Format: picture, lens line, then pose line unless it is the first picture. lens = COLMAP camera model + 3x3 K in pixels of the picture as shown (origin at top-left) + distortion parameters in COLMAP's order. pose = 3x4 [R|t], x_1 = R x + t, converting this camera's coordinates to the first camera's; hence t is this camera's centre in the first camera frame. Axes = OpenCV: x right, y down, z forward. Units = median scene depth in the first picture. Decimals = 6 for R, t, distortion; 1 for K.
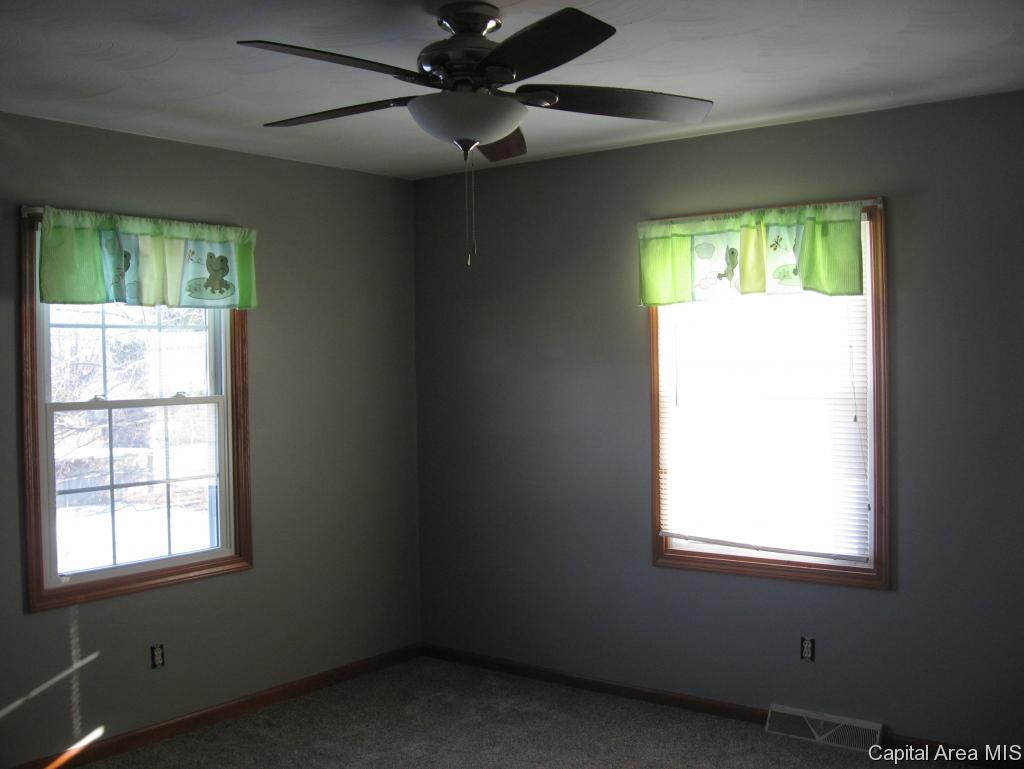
lens RADIAL K [[1047.2, 0, 510.3], [0, 1047.2, 371.1], [0, 0, 1]] dist [-0.140221, 0.041329]
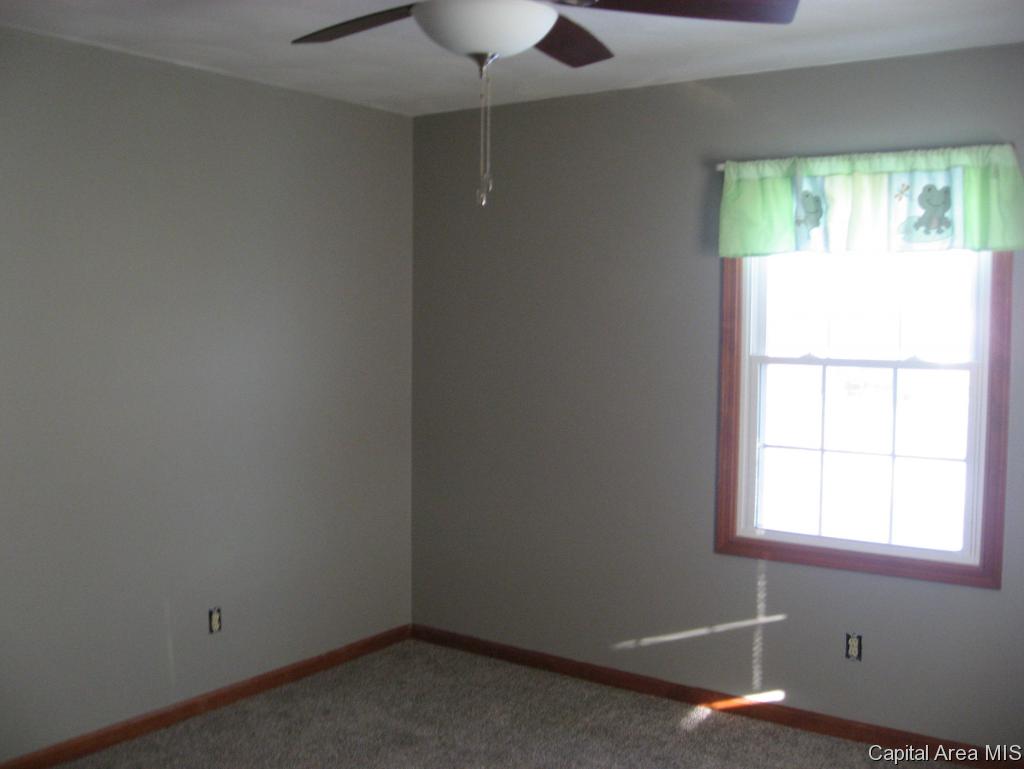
lens RADIAL K [[1047.2, 0, 510.3], [0, 1047.2, 371.1], [0, 0, 1]] dist [-0.140221, 0.041329]
pose [[0.035744, 0.070472, -0.996873, 0.529647], [-0.015441, 0.997430, 0.069958, -0.020094], [0.999242, 0.012892, 0.036741, 0.672984]]
